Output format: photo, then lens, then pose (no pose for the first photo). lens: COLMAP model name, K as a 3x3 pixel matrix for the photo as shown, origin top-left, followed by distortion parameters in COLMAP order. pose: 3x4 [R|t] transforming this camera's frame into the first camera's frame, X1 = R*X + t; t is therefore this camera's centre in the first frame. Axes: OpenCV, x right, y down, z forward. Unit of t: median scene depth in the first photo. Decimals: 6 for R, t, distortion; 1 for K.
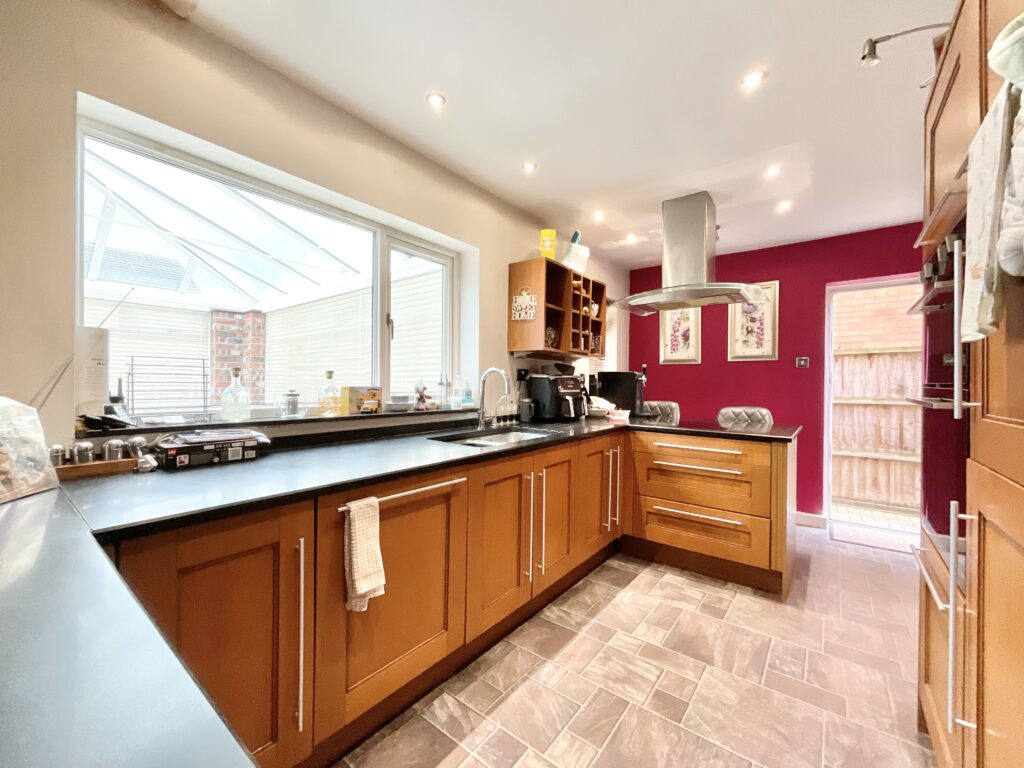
lens RADIAL K [[415.0, 0, 510.4], [0, 415.0, 385.6], [0, 0, 1]] dist [-0.002666, -0.000215]
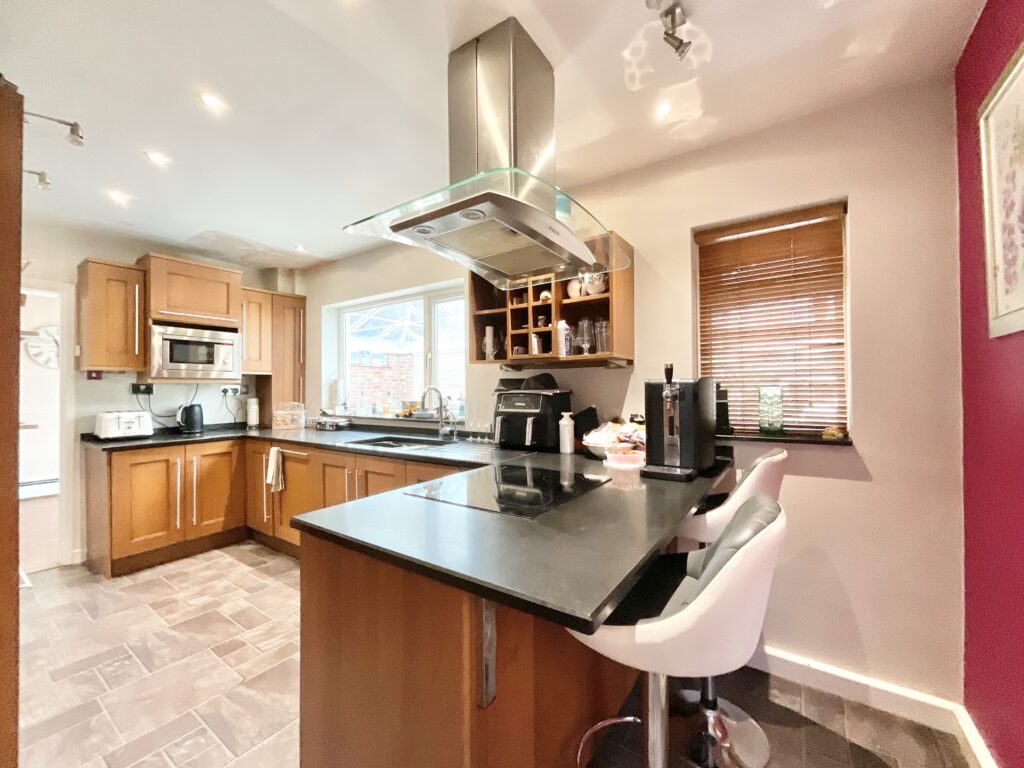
lens RADIAL K [[415.0, 0, 510.4], [0, 415.0, 384.2], [0, 0, 1]] dist [-0.002666, -0.000215]
pose [[0.053714, -0.018630, -0.998383, 1.516009], [0.005781, 0.999815, -0.018346, -0.036644], [0.998540, -0.004786, 0.053811, 1.569670]]
